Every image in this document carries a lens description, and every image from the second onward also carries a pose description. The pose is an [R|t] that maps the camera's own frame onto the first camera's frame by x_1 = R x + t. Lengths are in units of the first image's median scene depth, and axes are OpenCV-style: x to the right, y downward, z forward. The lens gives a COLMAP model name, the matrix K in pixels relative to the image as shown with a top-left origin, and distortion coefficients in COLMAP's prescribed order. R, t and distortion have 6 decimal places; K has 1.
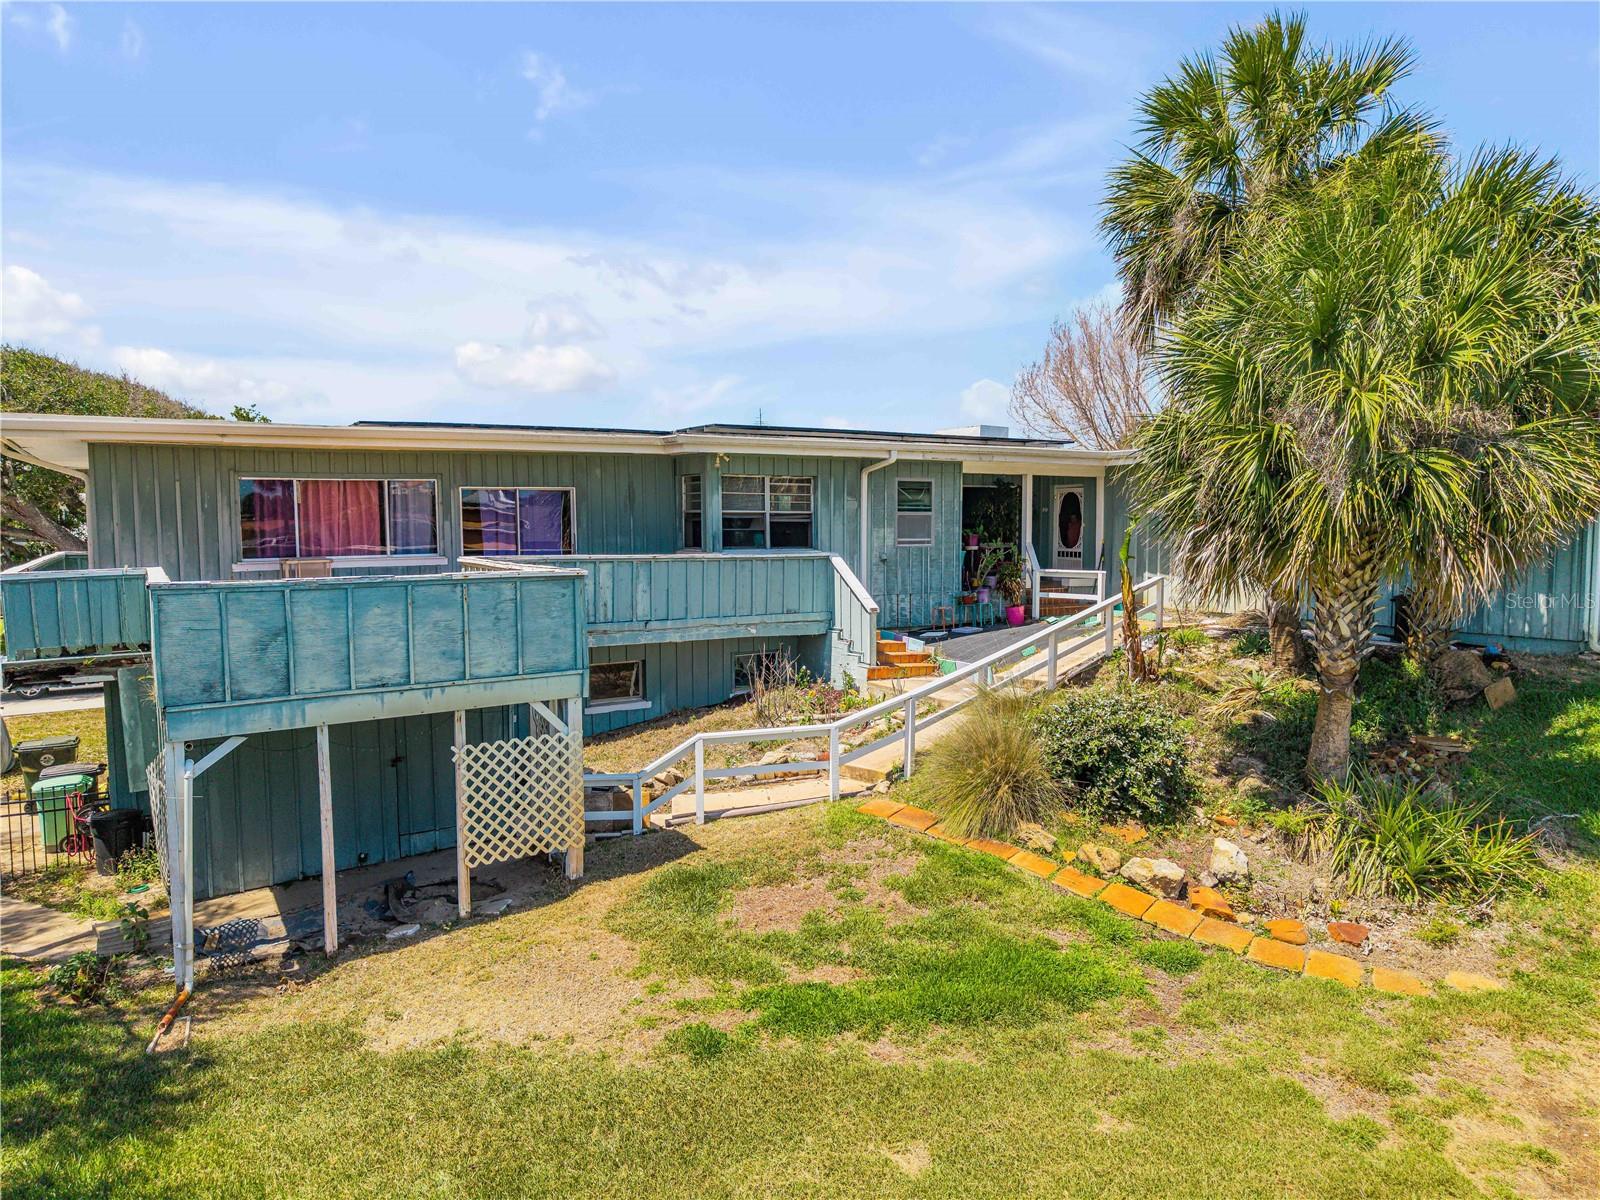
lens RADIAL K [[1079.9, 0, 793.8], [0, 1079.9, 601.8], [0, 0, 1]] dist [0.005245, -0.001572]
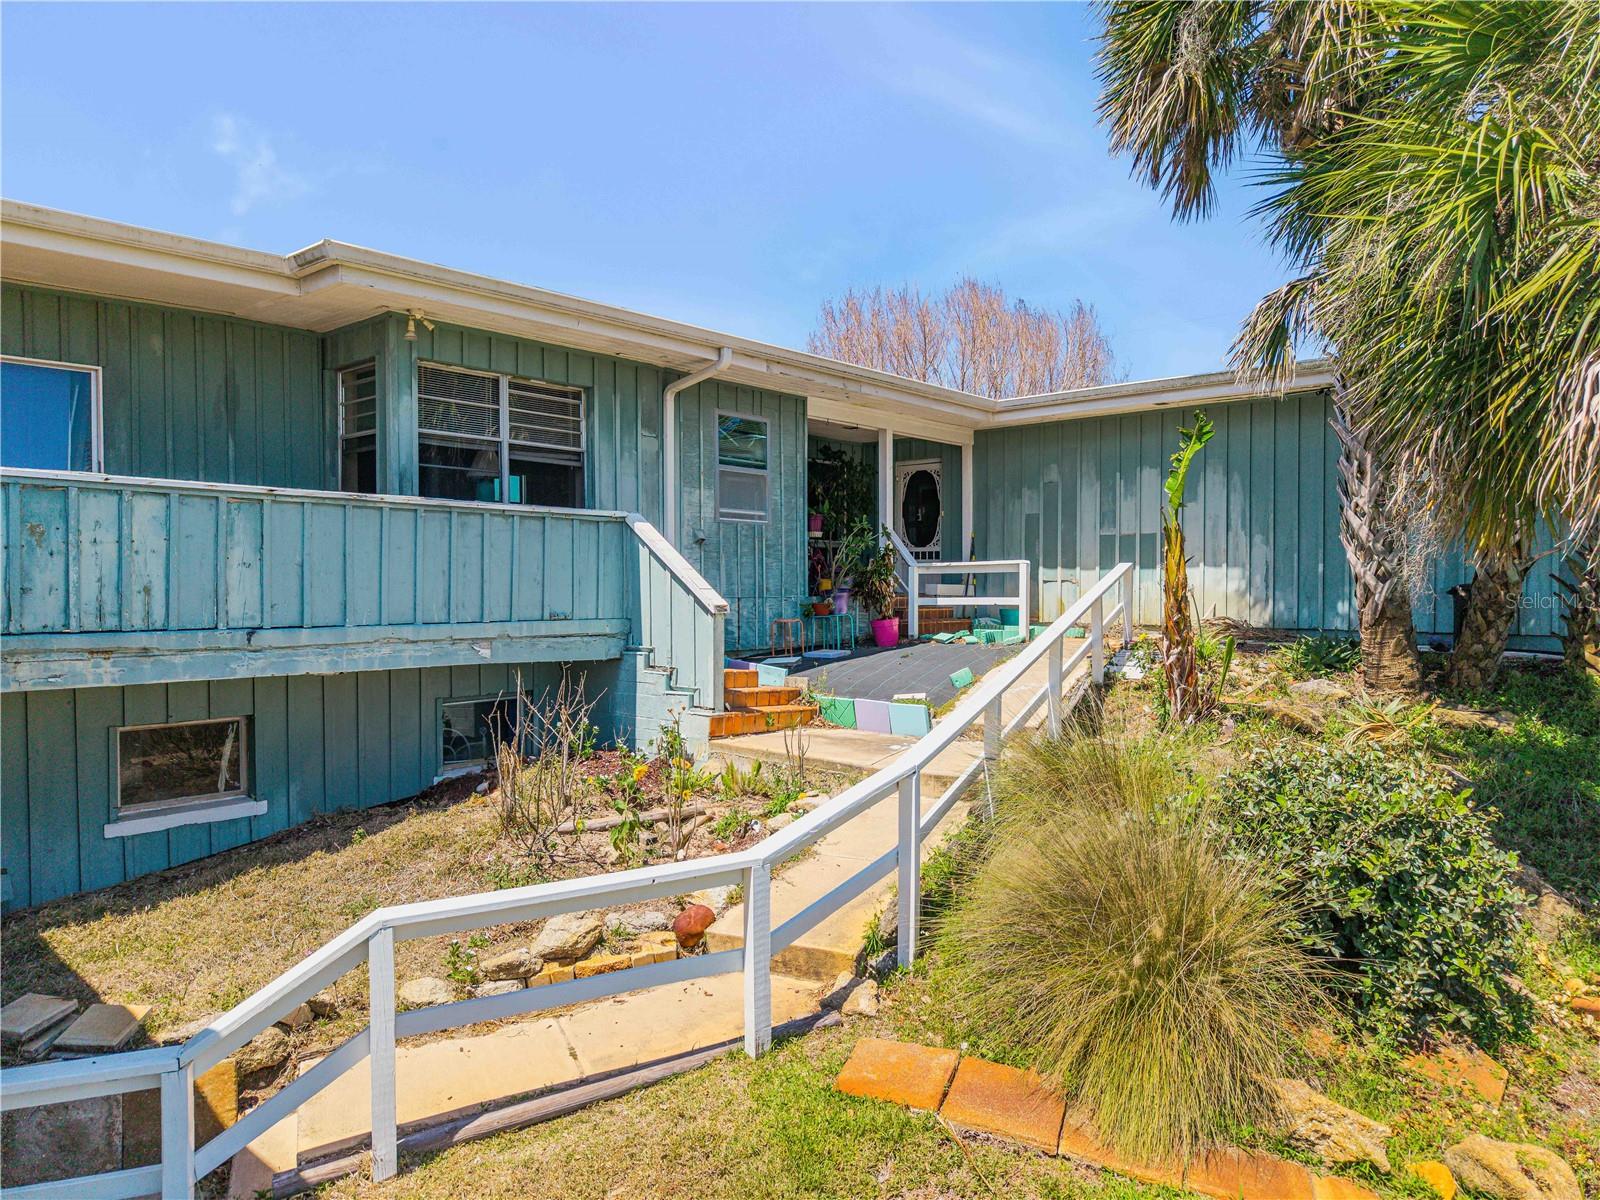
lens RADIAL K [[1086.9, 0, 809.8], [0, 1086.9, 603.1], [0, 0, 1]] dist [-0.002271, -0.003964]
pose [[0.954723, -0.002391, 0.297488, -0.059404], [0.018693, 0.998474, -0.051966, 0.045104], [-0.296910, 0.055174, 0.953310, 0.619352]]
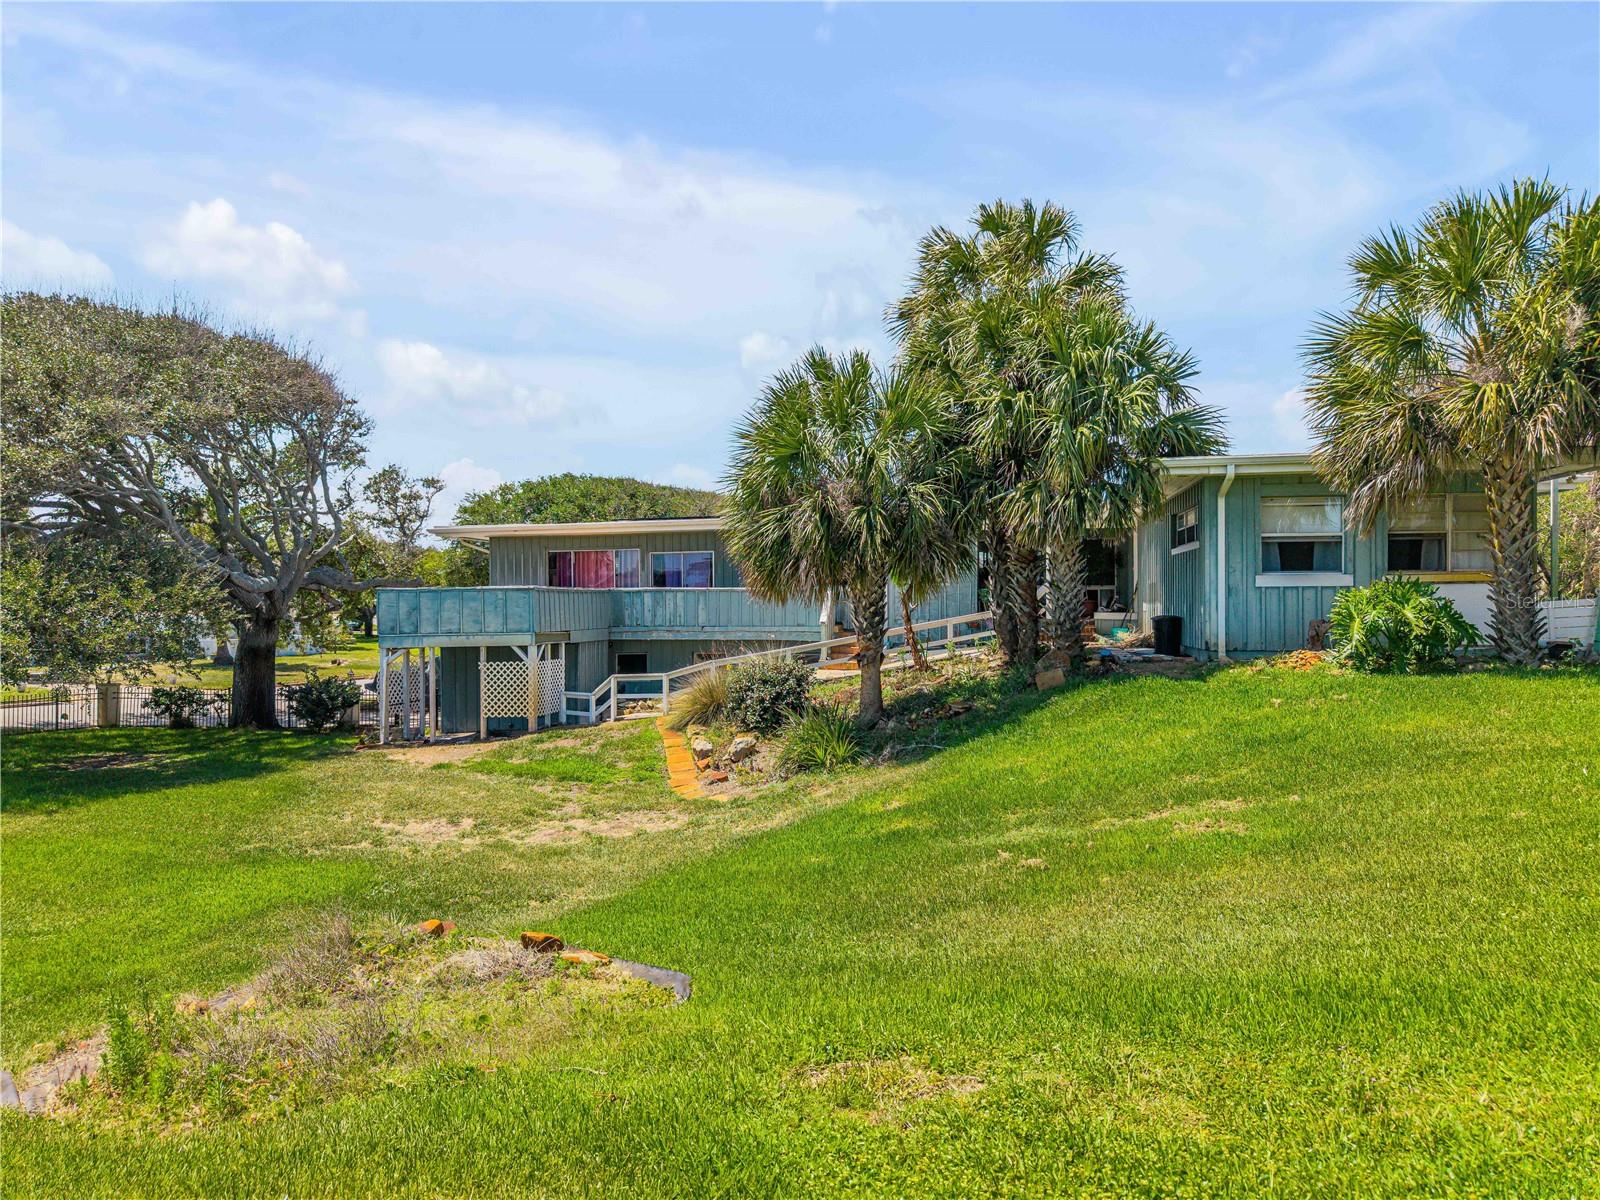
lens RADIAL K [[1079.7, 0, 806.1], [0, 1079.7, 602.3], [0, 0, 1]] dist [0.004223, -0.000658]
pose [[0.744624, -0.002539, -0.667479, 1.433284], [-0.044895, 0.997538, -0.053878, 0.082480], [0.665972, 0.070085, 0.742677, -0.205637]]
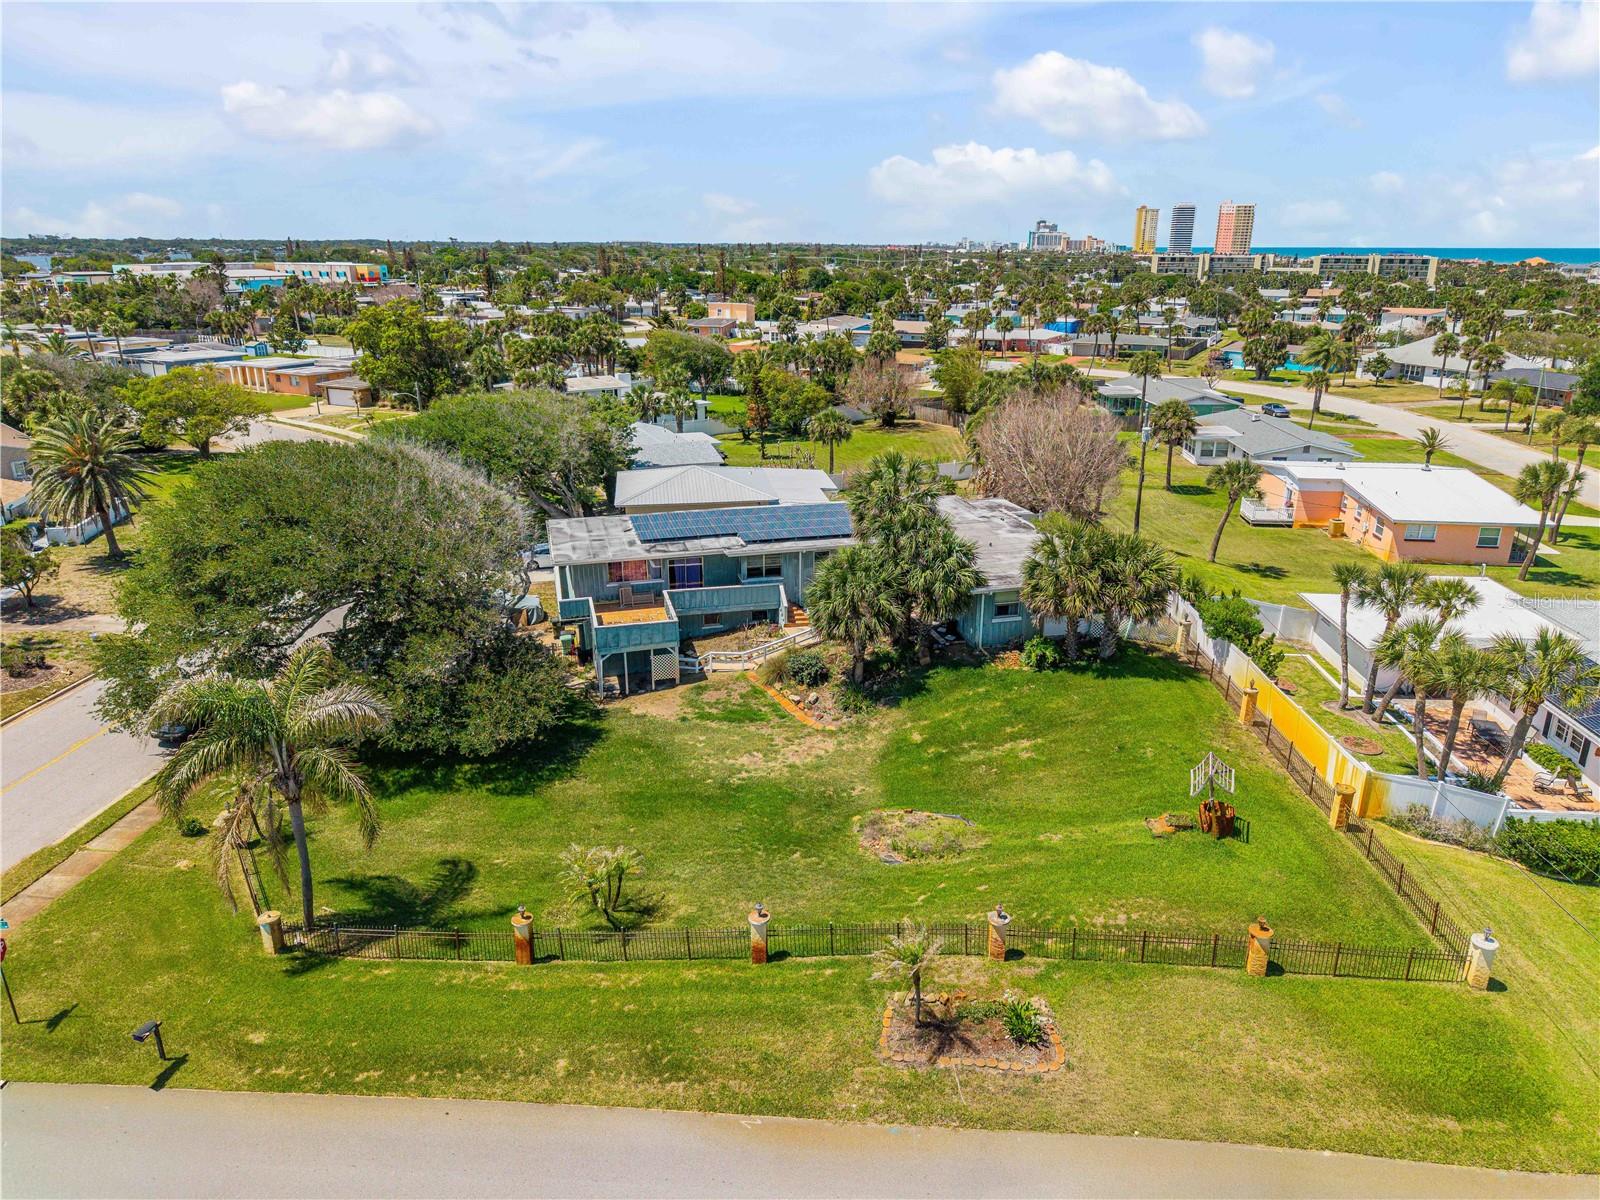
lens RADIAL K [[1077.3, 0, 798.4], [0, 1077.3, 596.6], [0, 0, 1]] dist [0.005348, -0.001797]
pose [[0.955347, 0.096917, -0.279141, 1.346172], [-0.025818, 0.968447, 0.247880, -1.099560], [0.294357, -0.229604, 0.927705, -2.643859]]
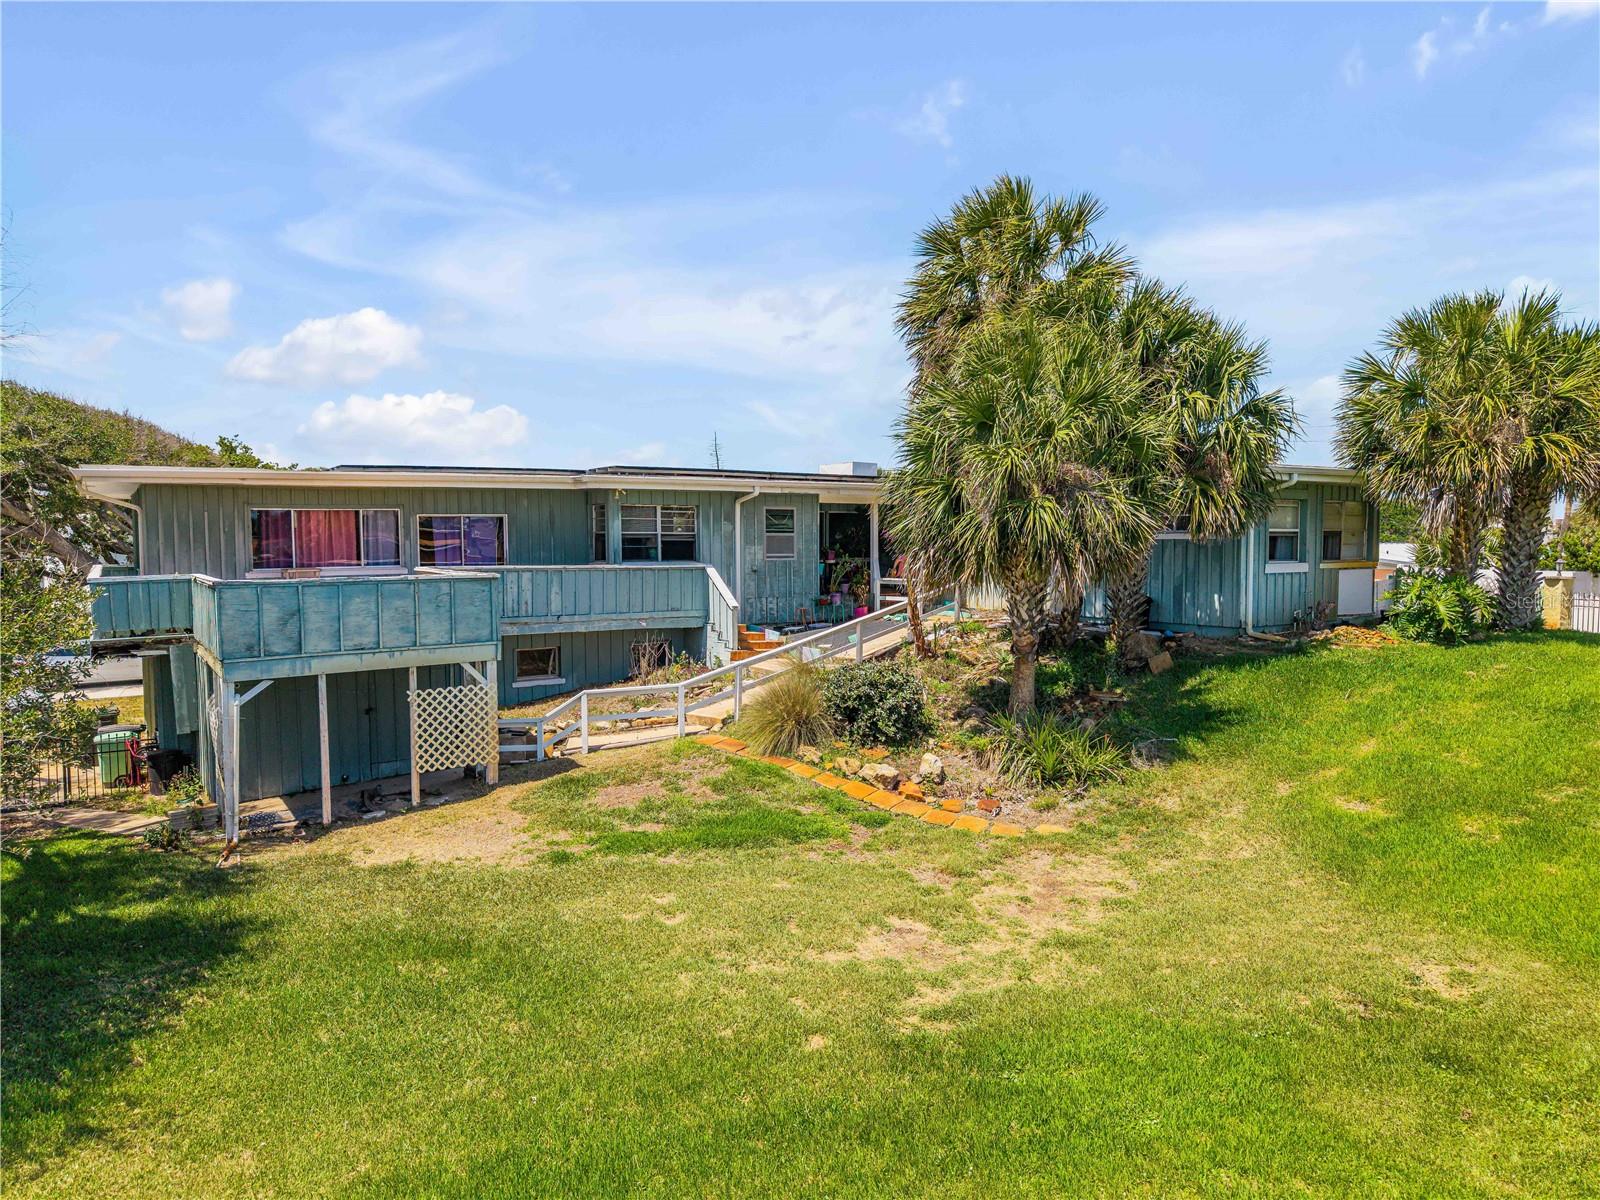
lens RADIAL K [[1084.7, 0, 799.6], [0, 1084.7, 602.5], [0, 0, 1]] dist [0.002983, -0.000734]
pose [[0.999534, -0.002133, 0.030458, 0.152045], [0.002608, 0.999875, -0.015574, 0.029583], [-0.030421, 0.015646, 0.999415, -0.437955]]
